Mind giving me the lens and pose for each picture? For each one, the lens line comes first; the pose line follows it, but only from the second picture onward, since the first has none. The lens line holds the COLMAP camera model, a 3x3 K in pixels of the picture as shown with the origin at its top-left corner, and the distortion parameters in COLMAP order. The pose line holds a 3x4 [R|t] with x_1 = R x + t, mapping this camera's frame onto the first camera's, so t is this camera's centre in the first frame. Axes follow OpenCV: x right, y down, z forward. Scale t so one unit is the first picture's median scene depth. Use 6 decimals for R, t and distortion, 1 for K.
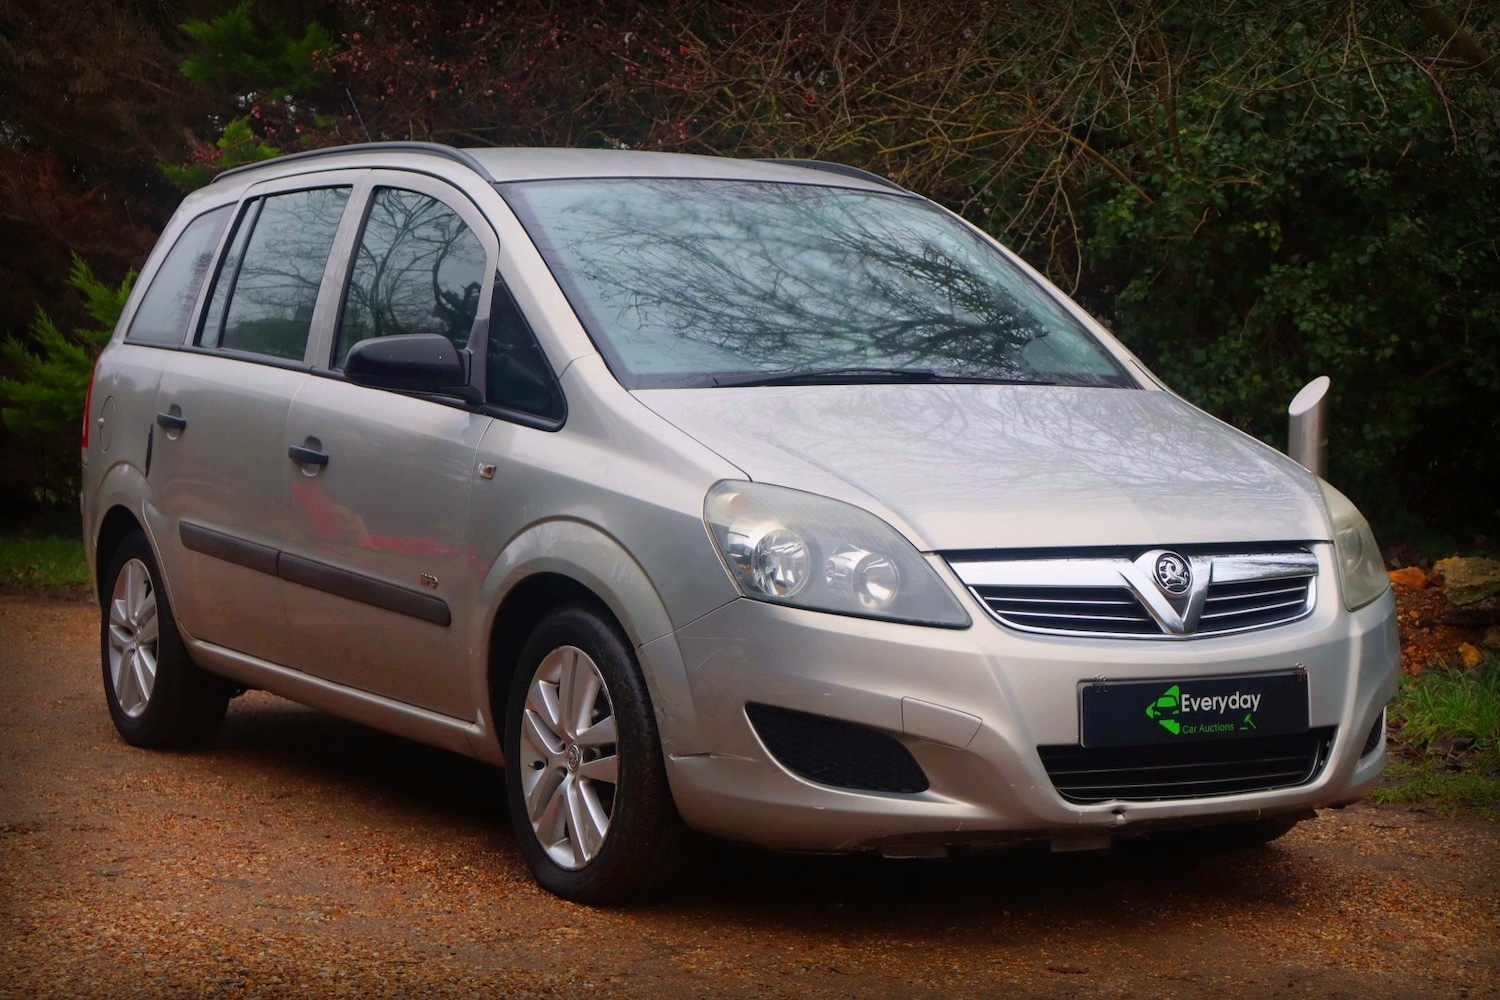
lens RADIAL K [[2986.1, 0, 747.9], [0, 2986.1, 503.4], [0, 0, 1]] dist [-0.007683, 0.000000]
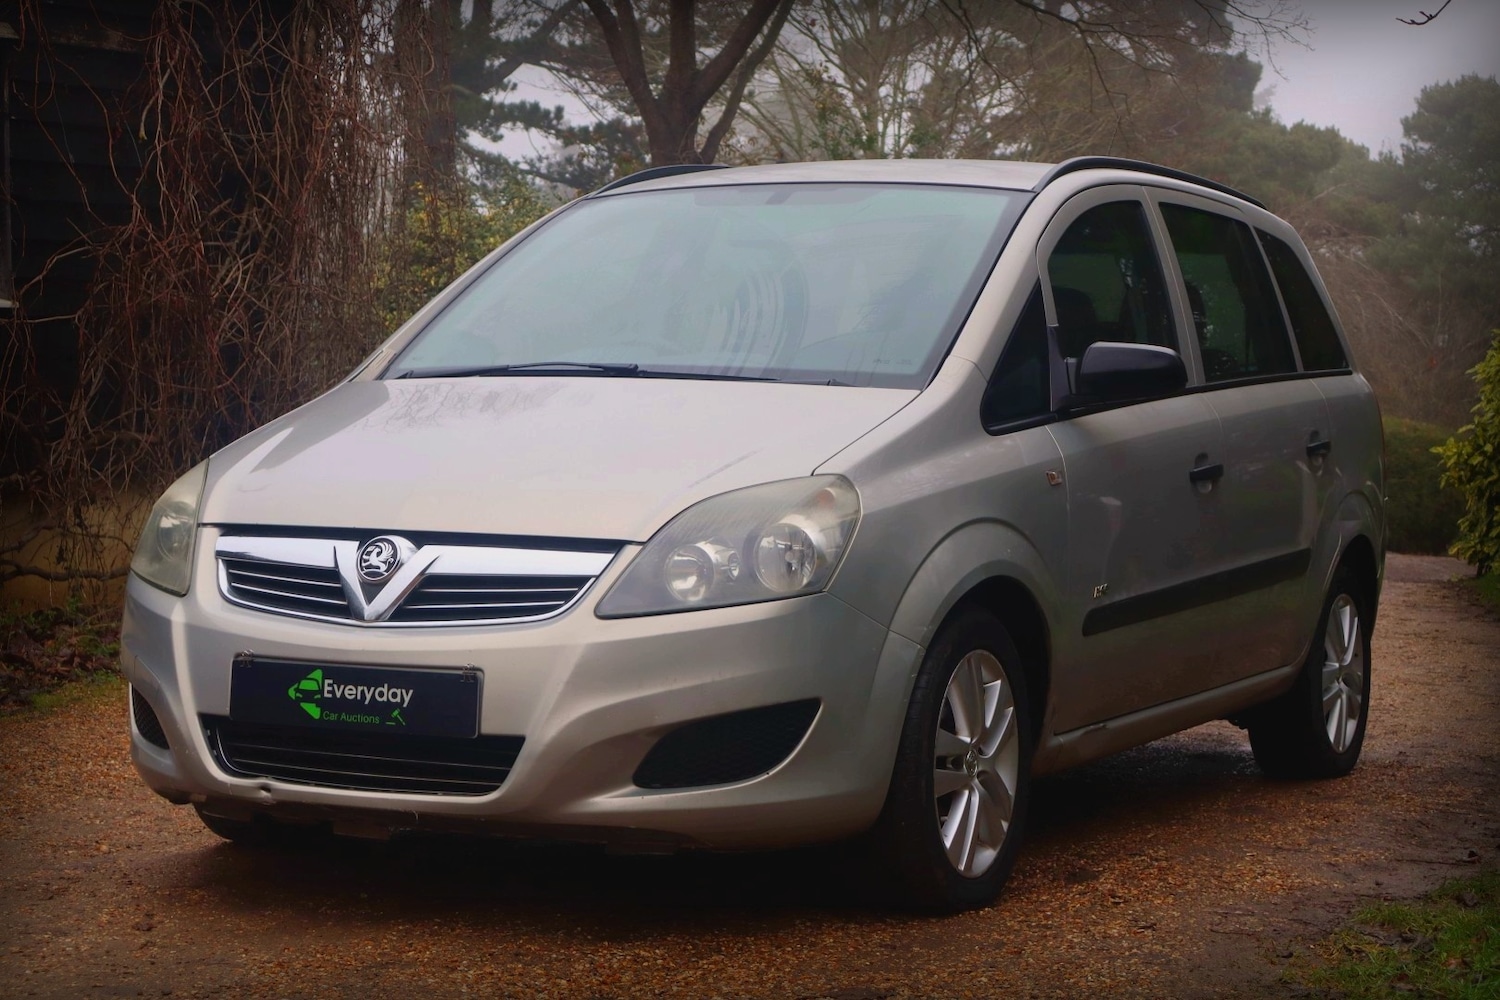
lens RADIAL K [[2986.1, 0, 754.7], [0, 2986.1, 511.7], [0, 0, 1]] dist [-0.007683, 0.000000]
pose [[0.566453, 0.029097, -0.823580, 0.741780], [-0.054108, 0.998533, -0.001937, 0.002449], [0.822316, 0.045660, 0.567197, 0.401717]]
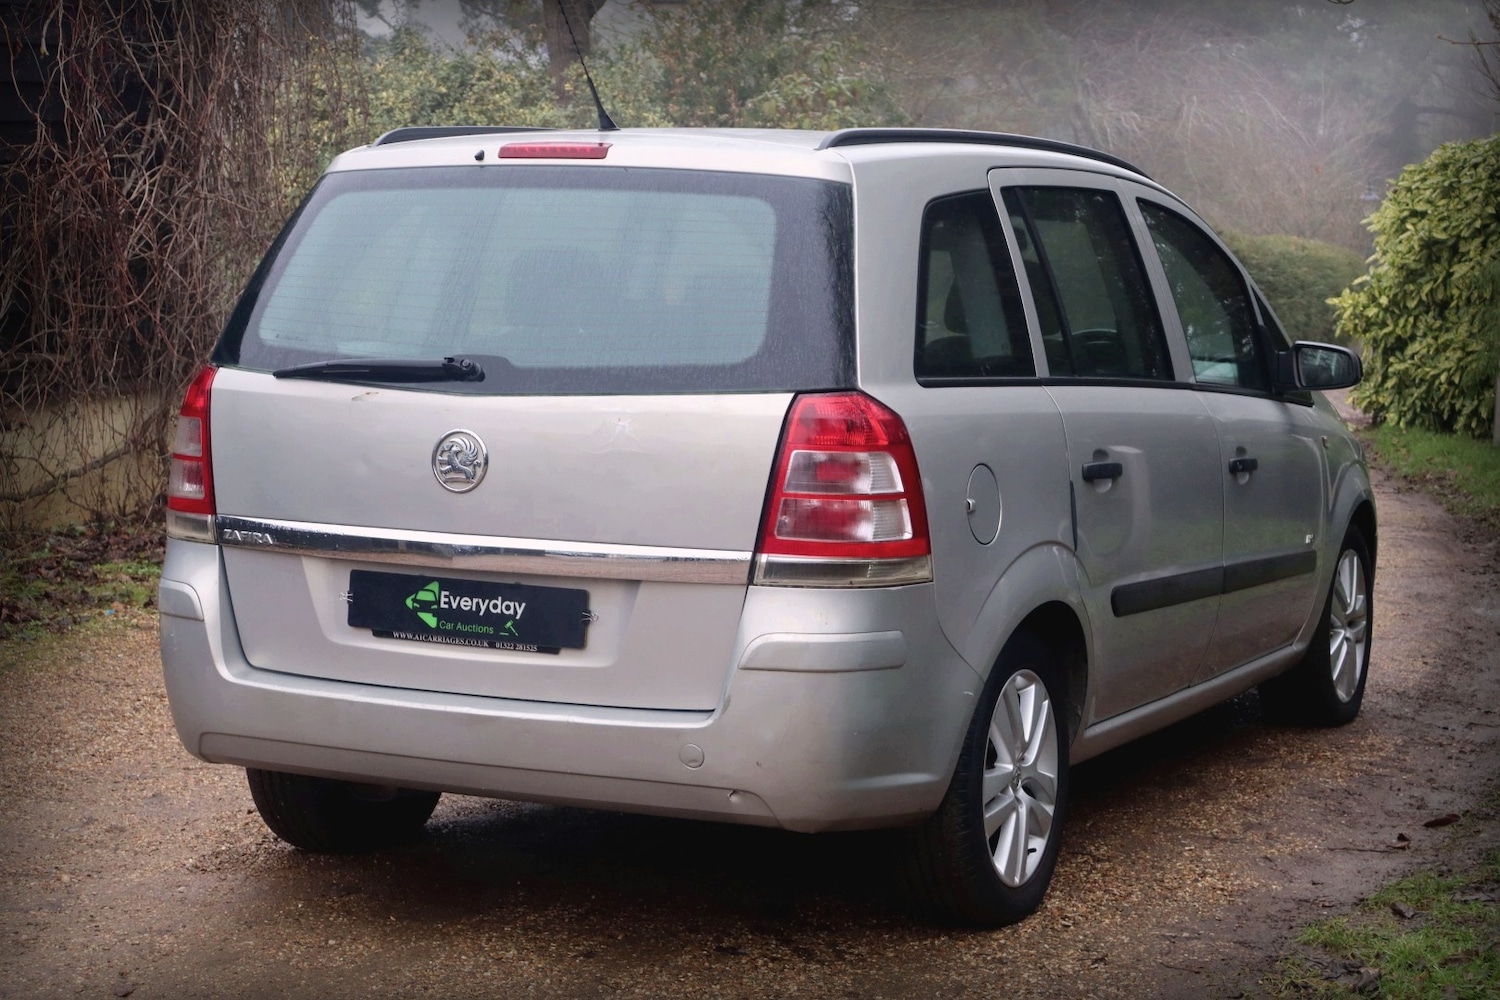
lens RADIAL K [[2986.1, 0, 747.6], [0, 2986.1, 500.6], [0, 0, 1]] dist [-0.007683, 0.000000]
pose [[0.597411, 0.075495, -0.798374, 0.734863], [-0.038706, 0.997113, 0.065324, -0.064026], [0.801000, -0.008123, 0.598609, 0.380562]]
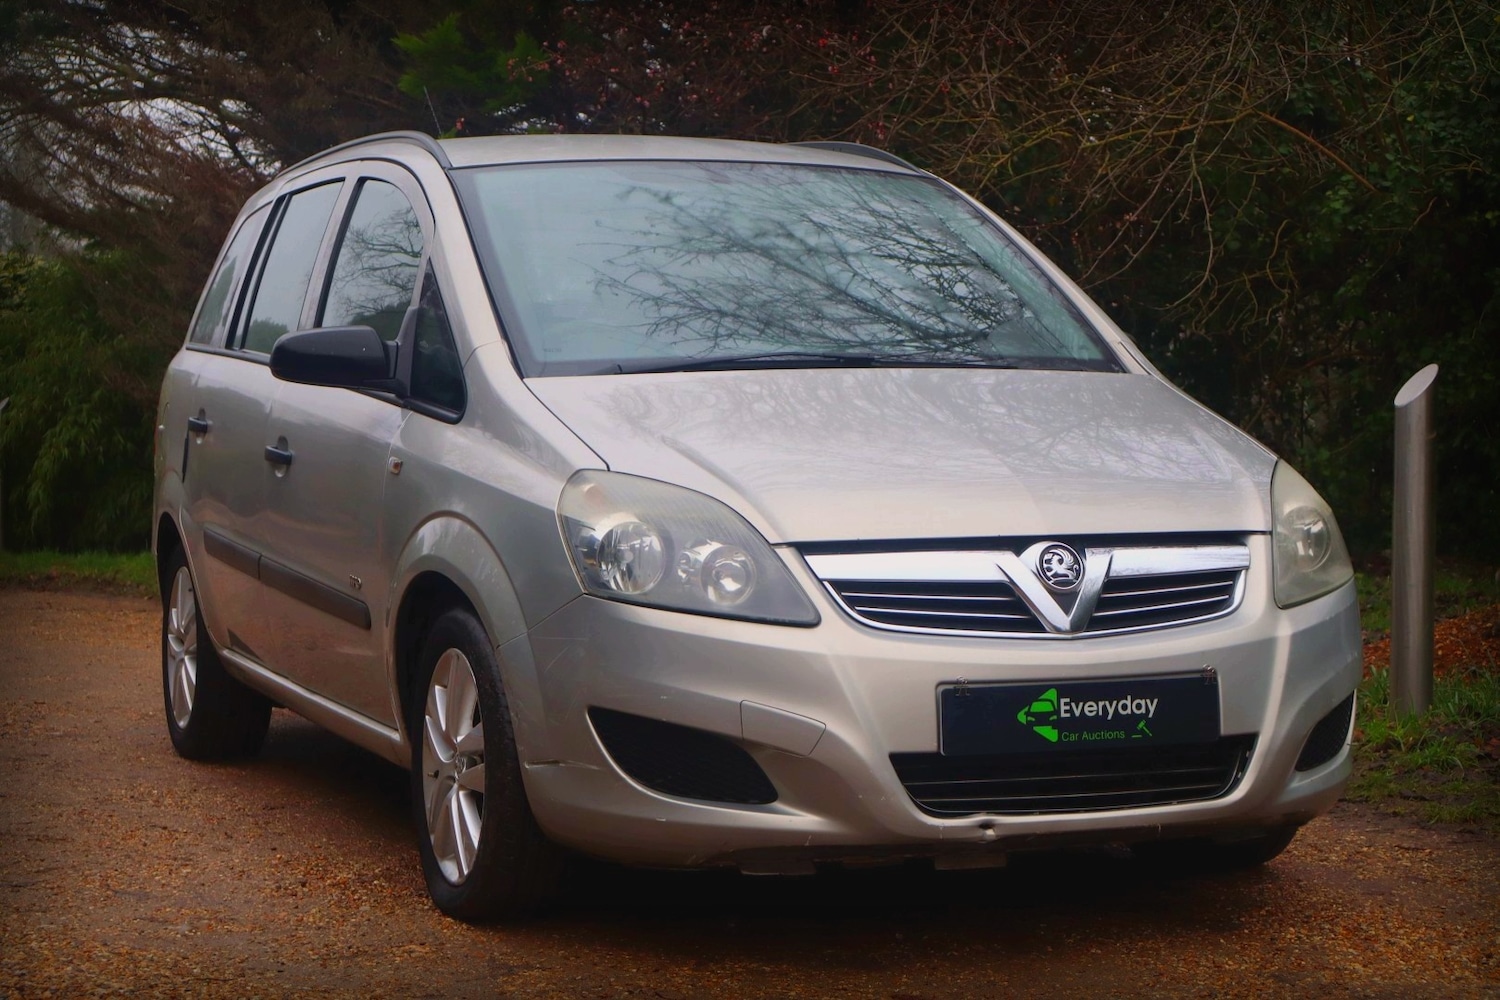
lens RADIAL K [[2986.1, 0, 748.9], [0, 2986.1, 495.7], [0, 0, 1]] dist [-0.007683, 0.000000]
pose [[0.989373, -0.008917, -0.145126, 0.132608], [0.007348, 0.999909, -0.011349, 0.008343], [0.145214, 0.010162, 0.989348, 0.058360]]
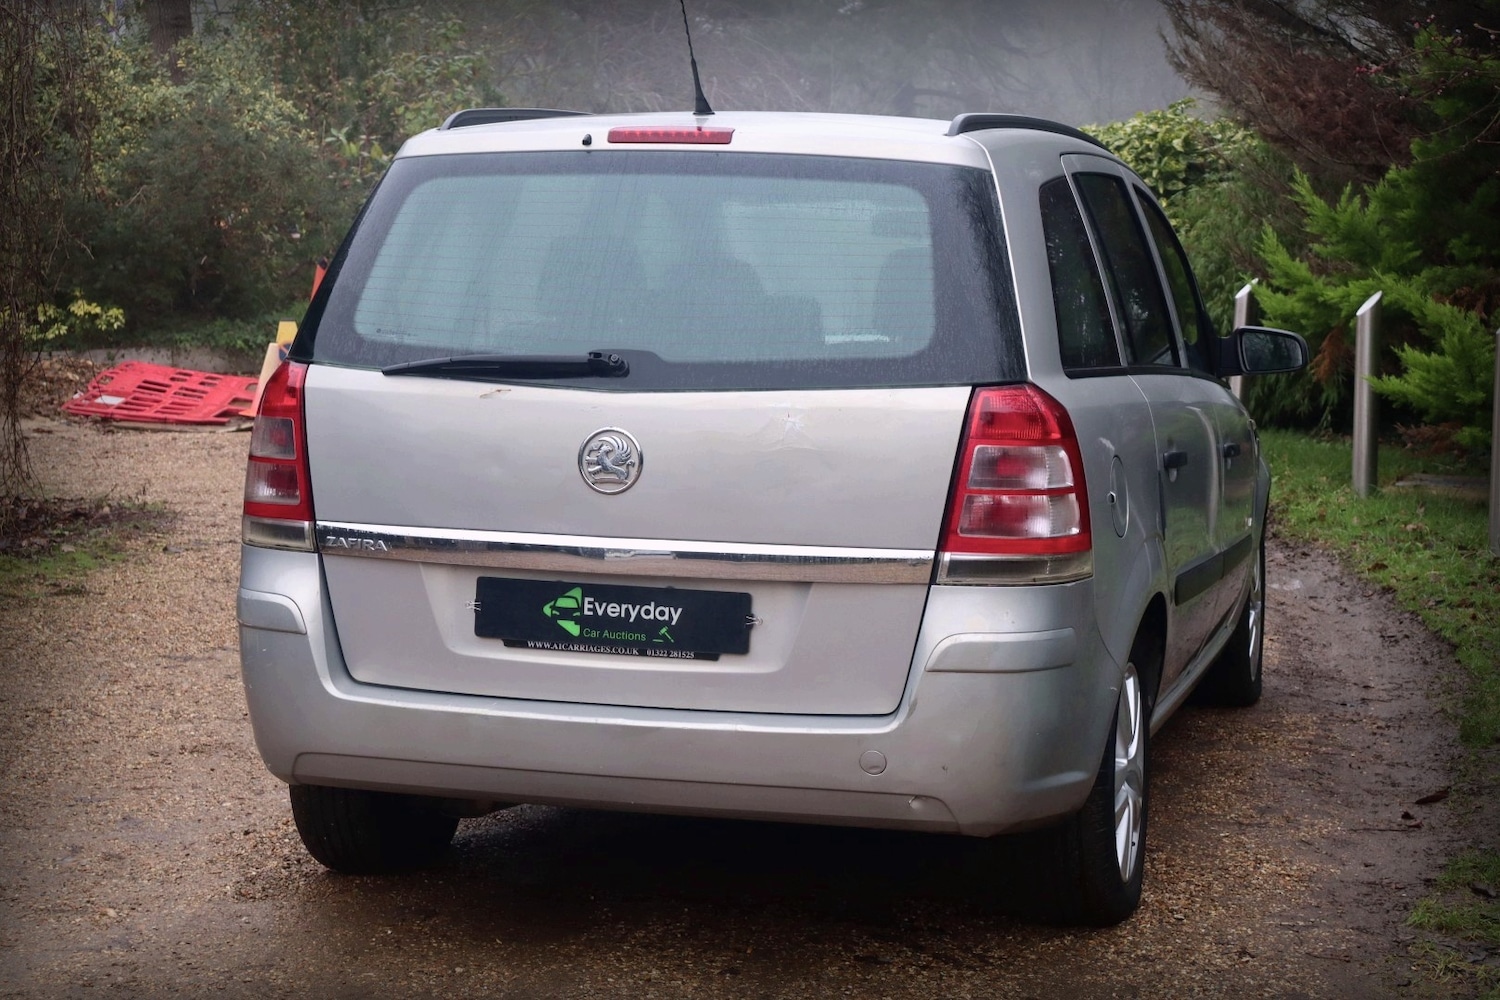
lens RADIAL K [[2986.1, 0, 752.1], [0, 2986.1, 496.8], [0, 0, 1]] dist [-0.007683, 0.000000]
pose [[0.732985, 0.068564, -0.676780, 0.603224], [-0.033795, 0.997349, 0.064439, -0.060810], [0.679405, -0.024361, 0.733359, 0.271093]]
